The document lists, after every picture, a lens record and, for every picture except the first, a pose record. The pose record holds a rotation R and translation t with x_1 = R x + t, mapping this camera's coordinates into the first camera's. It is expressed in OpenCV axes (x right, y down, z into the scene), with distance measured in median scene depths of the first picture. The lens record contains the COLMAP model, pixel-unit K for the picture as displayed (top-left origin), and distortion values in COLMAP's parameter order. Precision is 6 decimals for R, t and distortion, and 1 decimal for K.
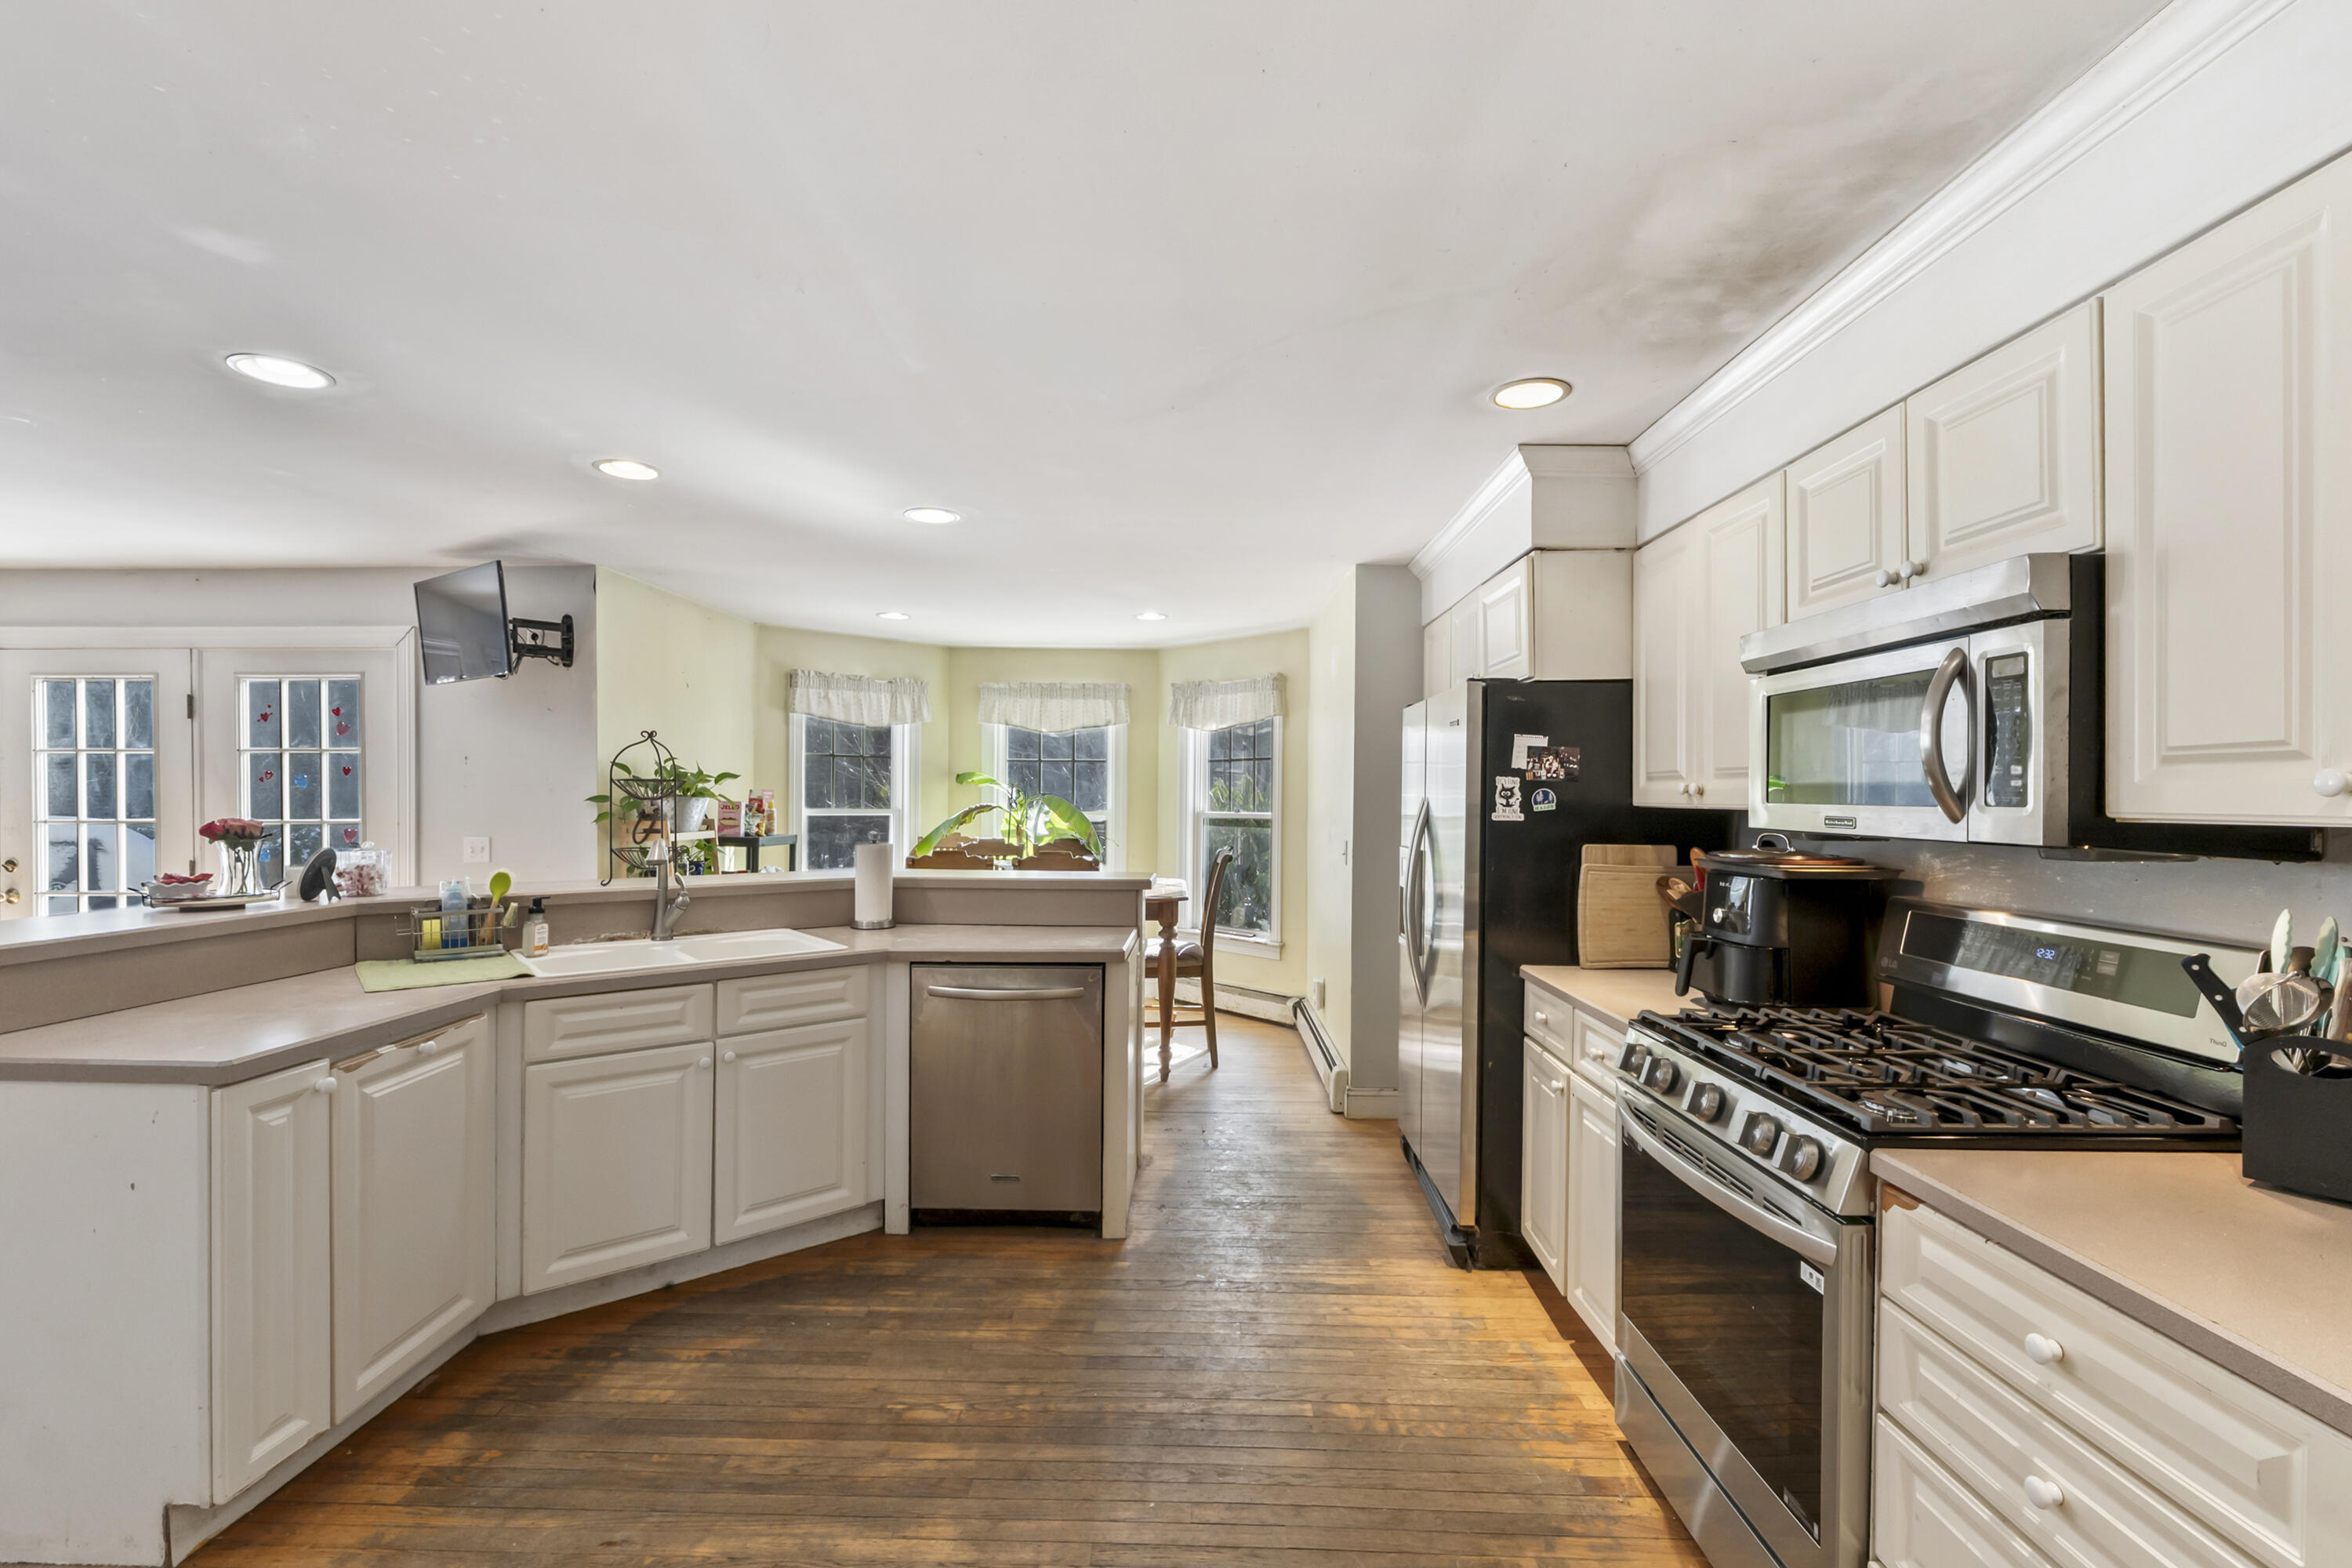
lens RADIAL K [[1008.5, 0, 1167.7], [0, 1008.5, 803.5], [0, 0, 1]] dist [-0.010431, 0.000238]
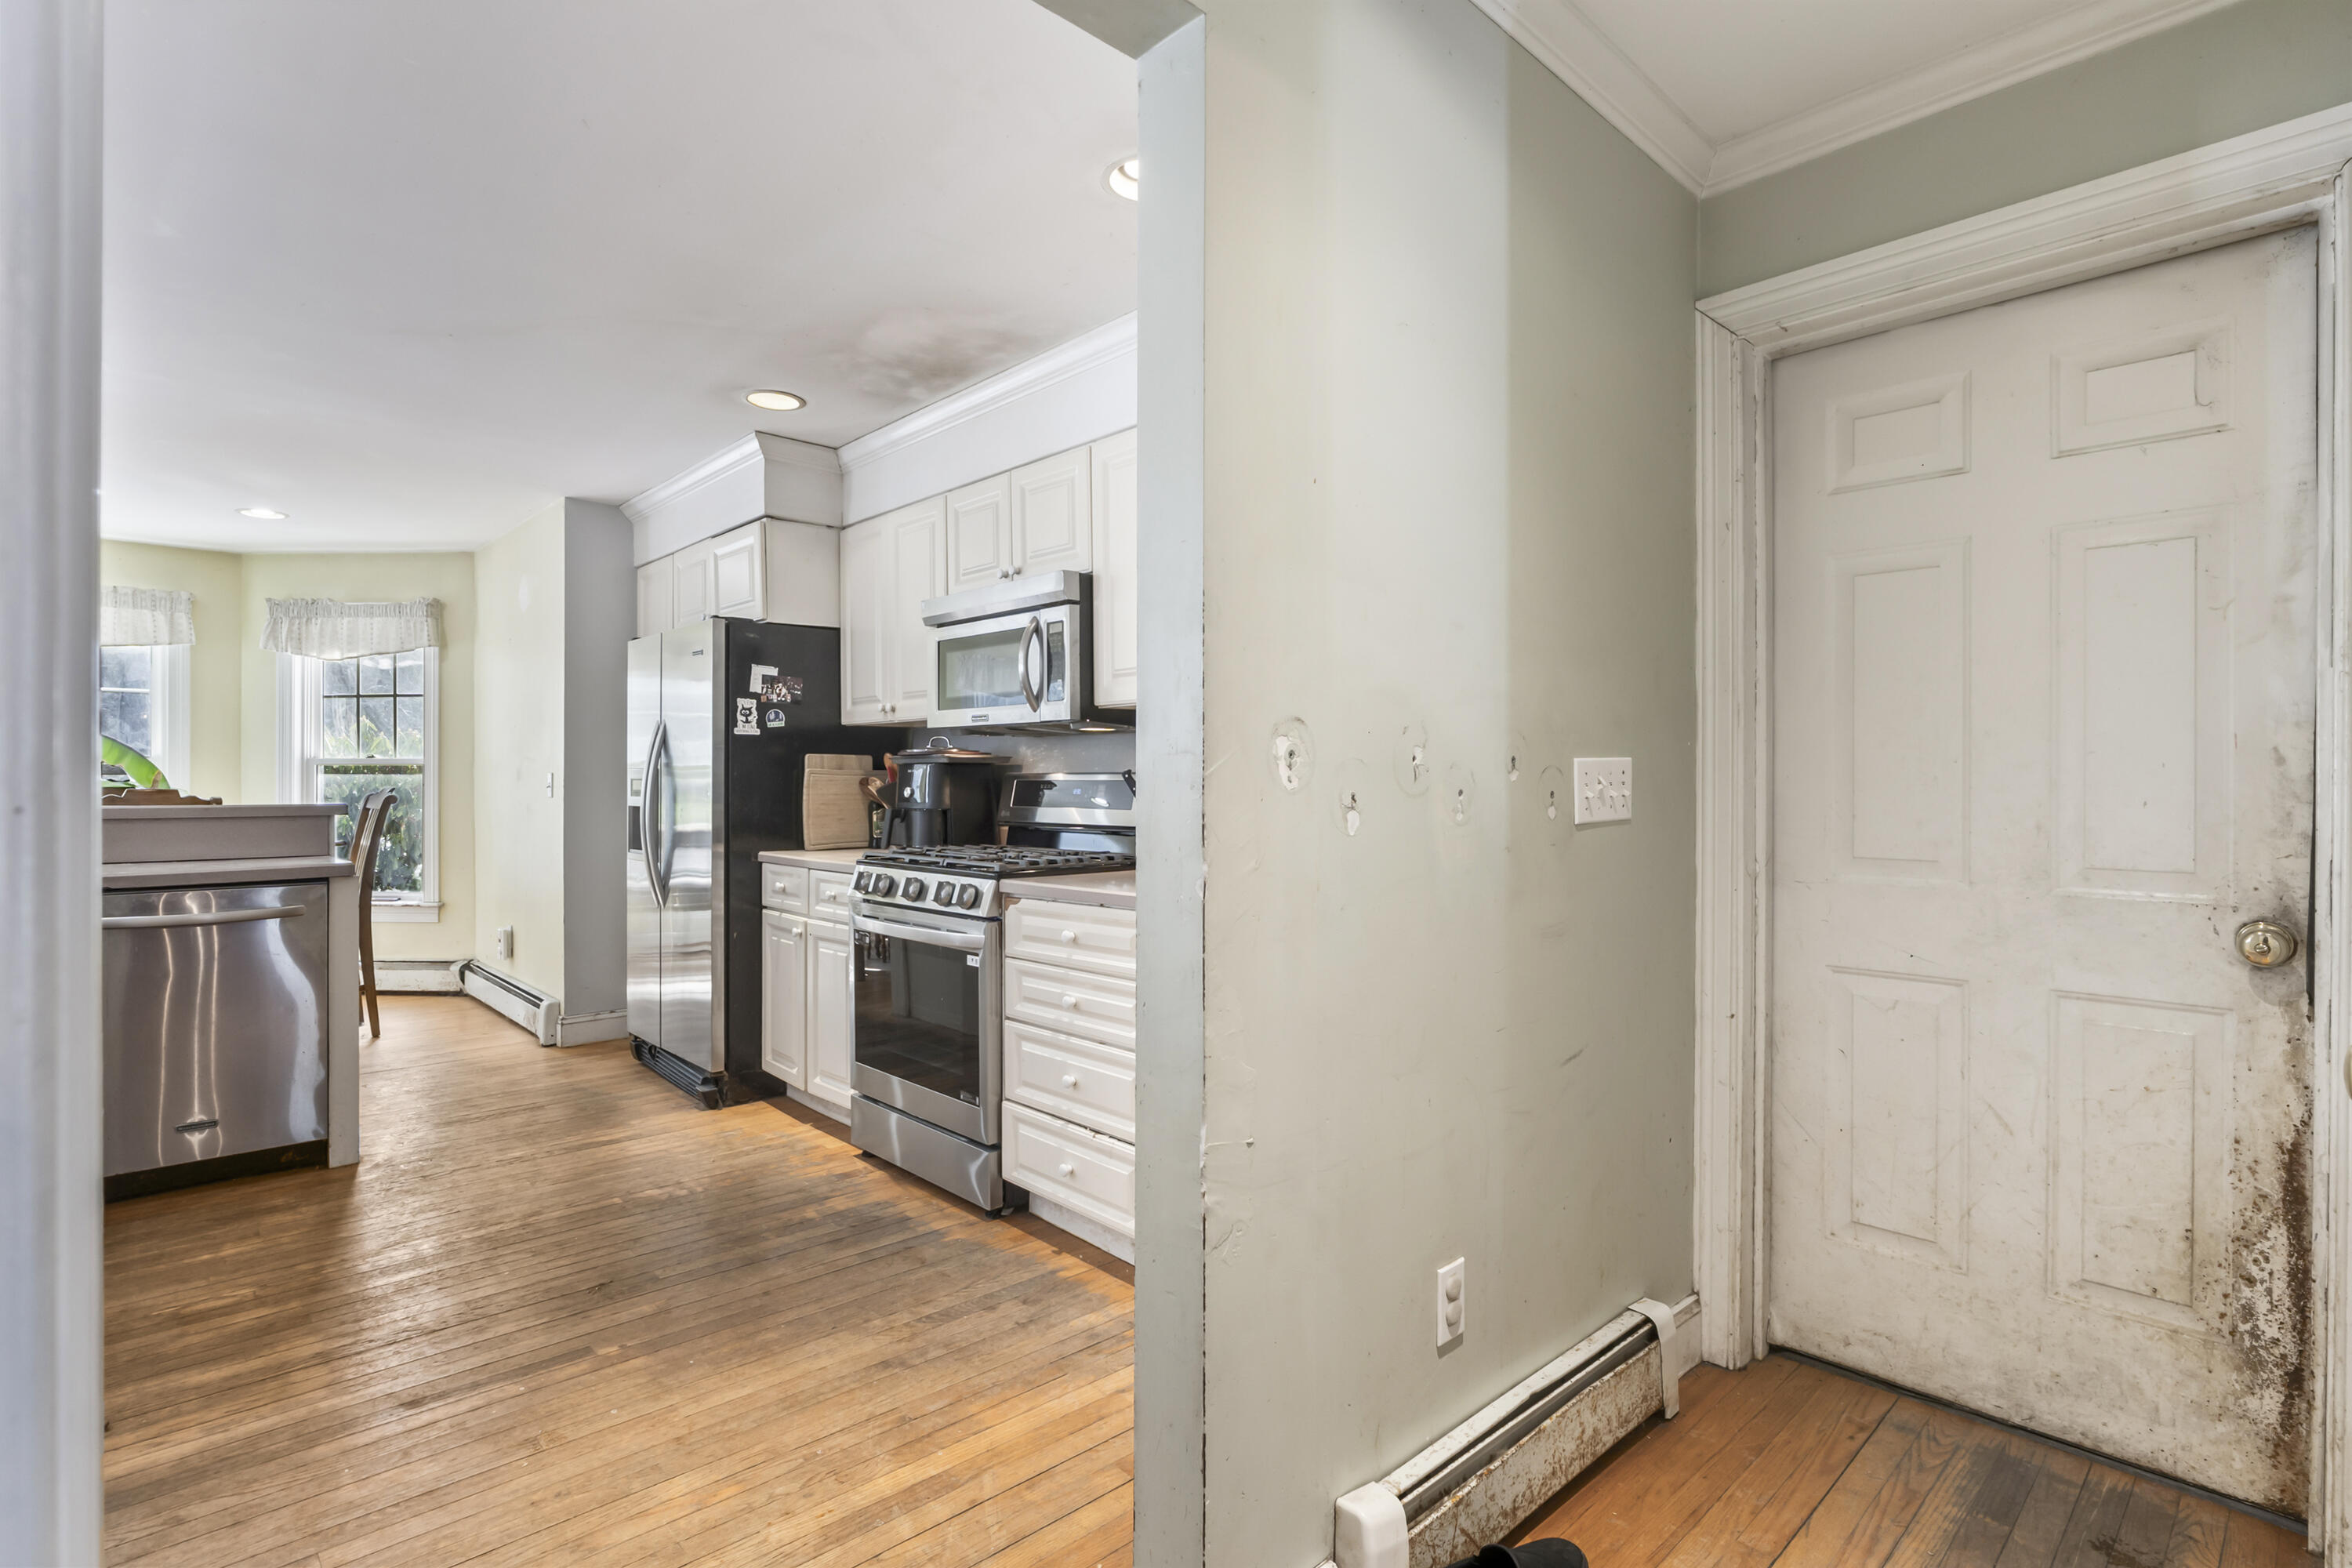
lens RADIAL K [[1150.0, 0, 1176.4], [0, 1150.0, 784.2], [0, 0, 1]] dist [-0.001223, 0.000093]
pose [[0.714468, -0.008046, 0.699622, -0.299461], [0.010768, 0.999942, 0.000504, 0.091863], [-0.699585, 0.007173, 0.714513, -0.407845]]
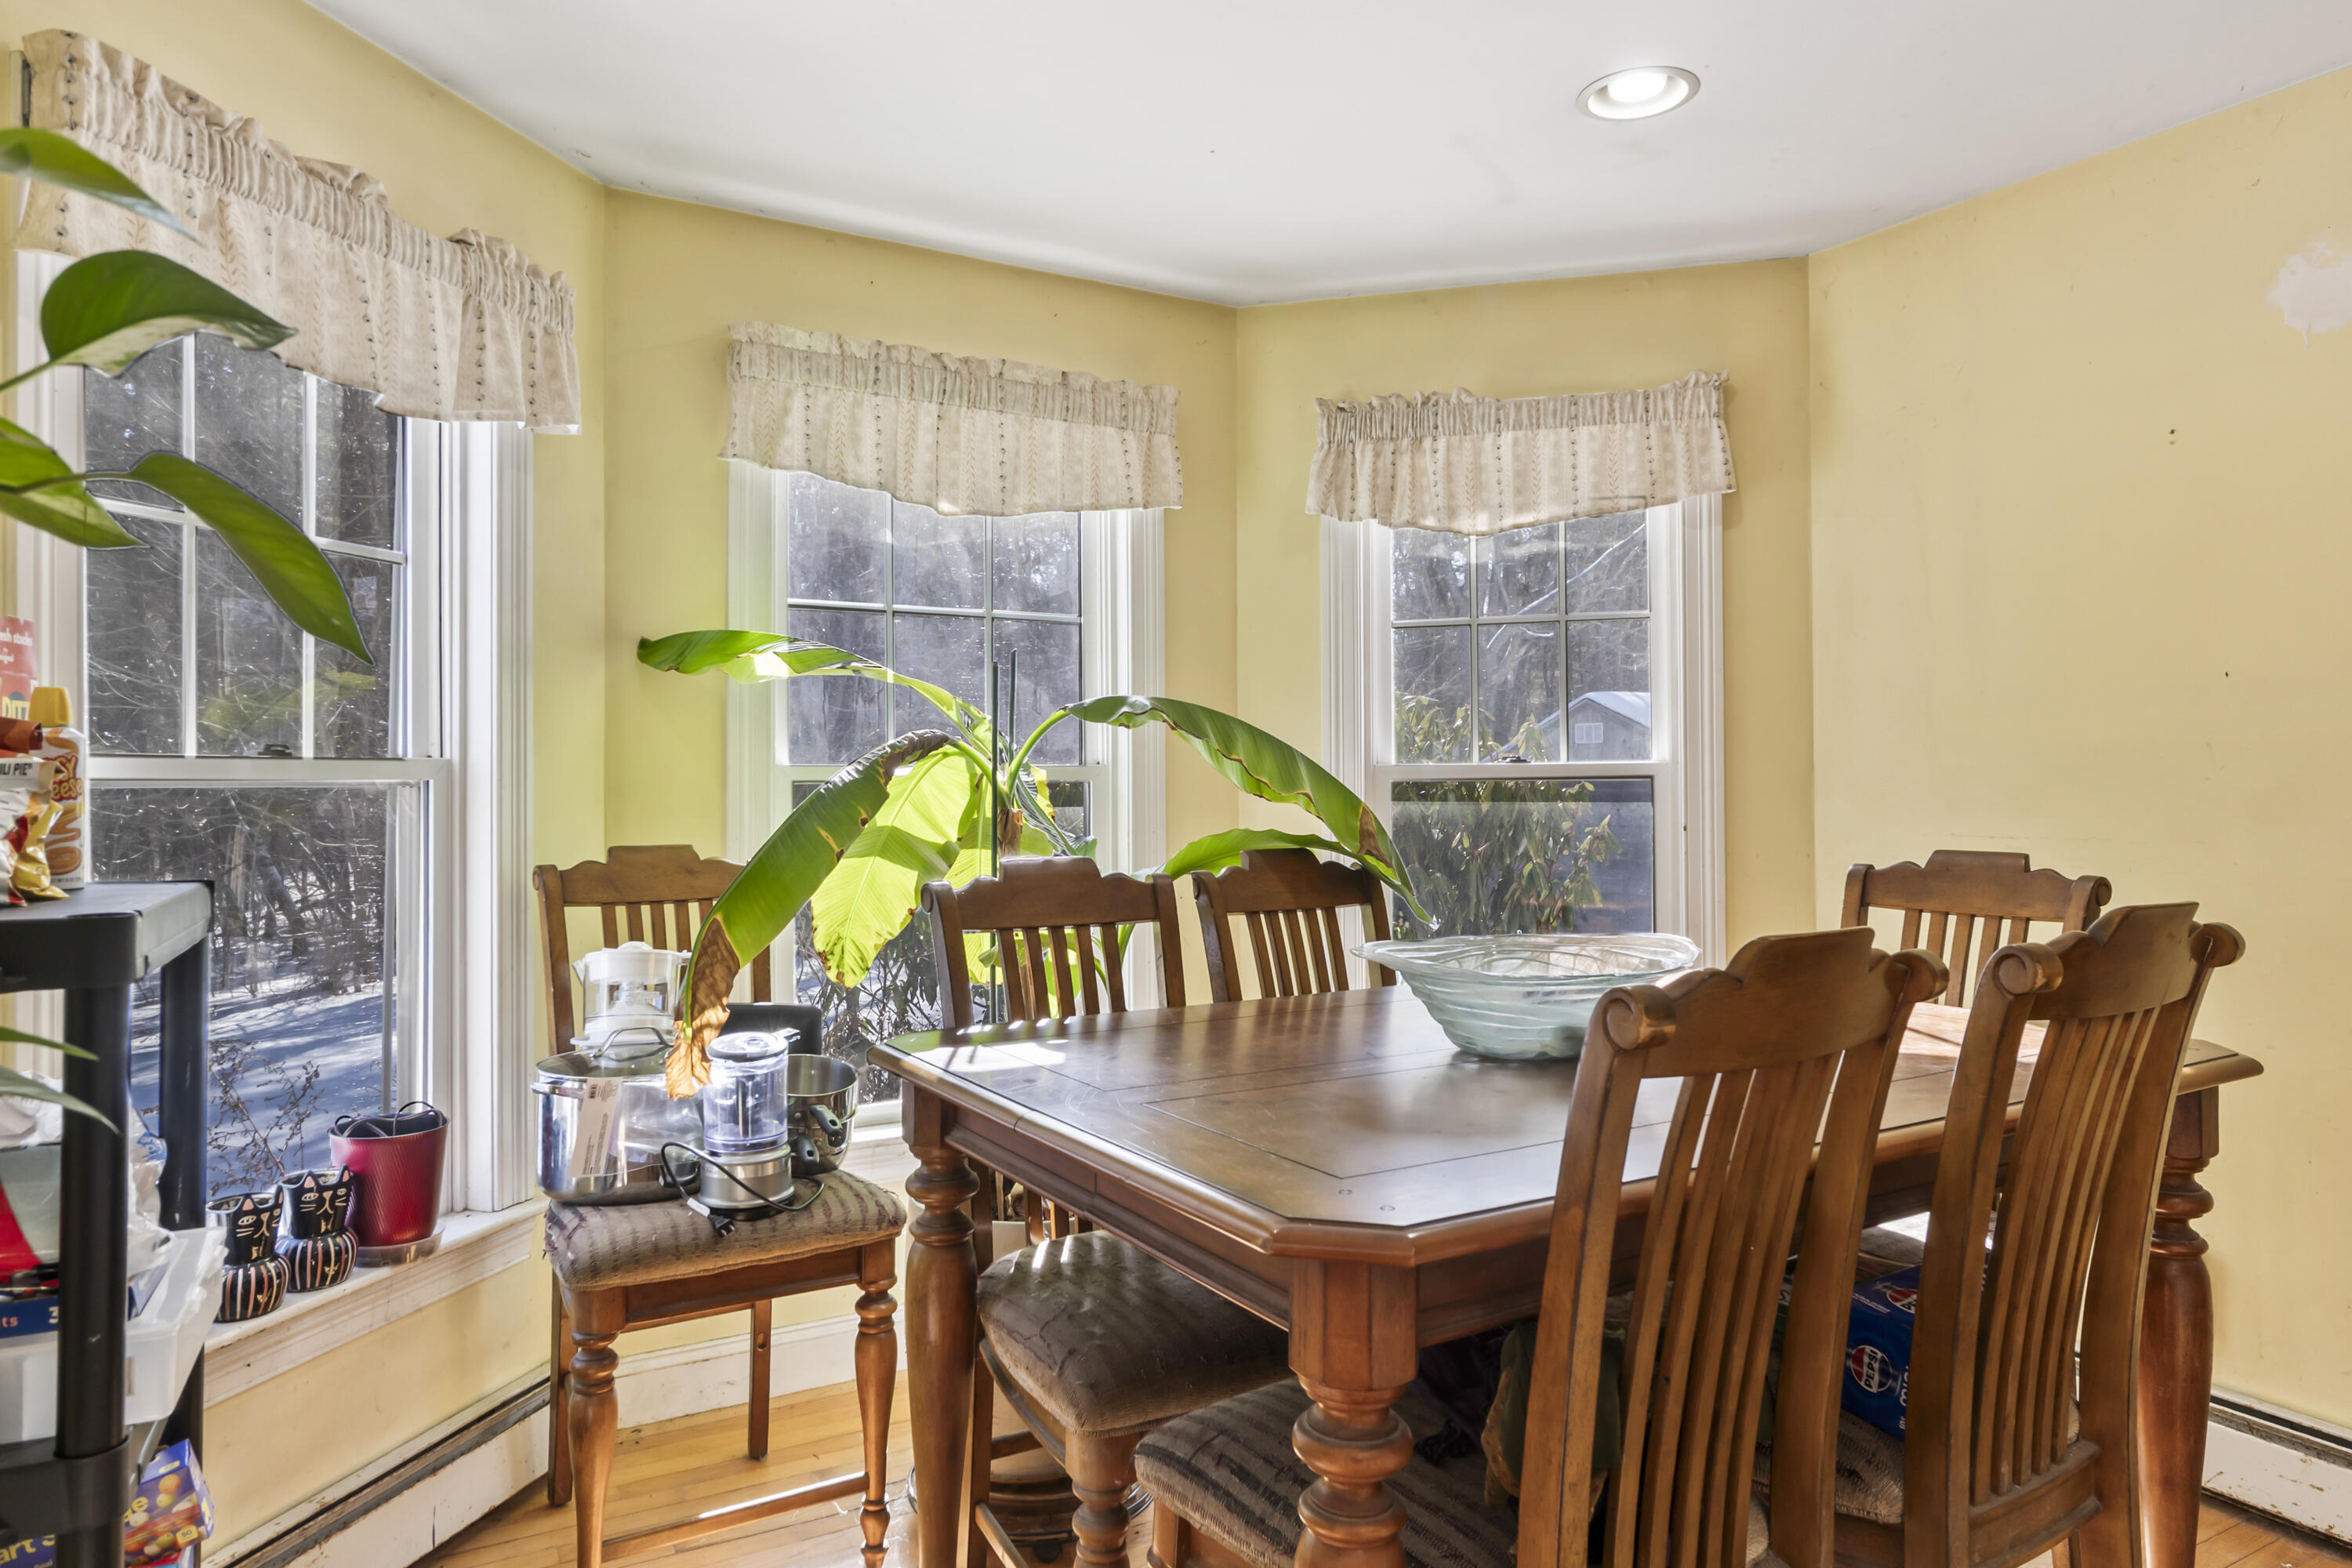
lens RADIAL K [[1526.6, 0, 1174.5], [0, 1526.6, 788.7], [0, 0, 1]] dist [0.039869, 0.001730]
pose [[0.844305, -0.014923, 0.535656, -0.809198], [0.017463, 0.999847, 0.000331, 0.039639], [-0.535579, 0.009075, 0.844436, 1.437405]]
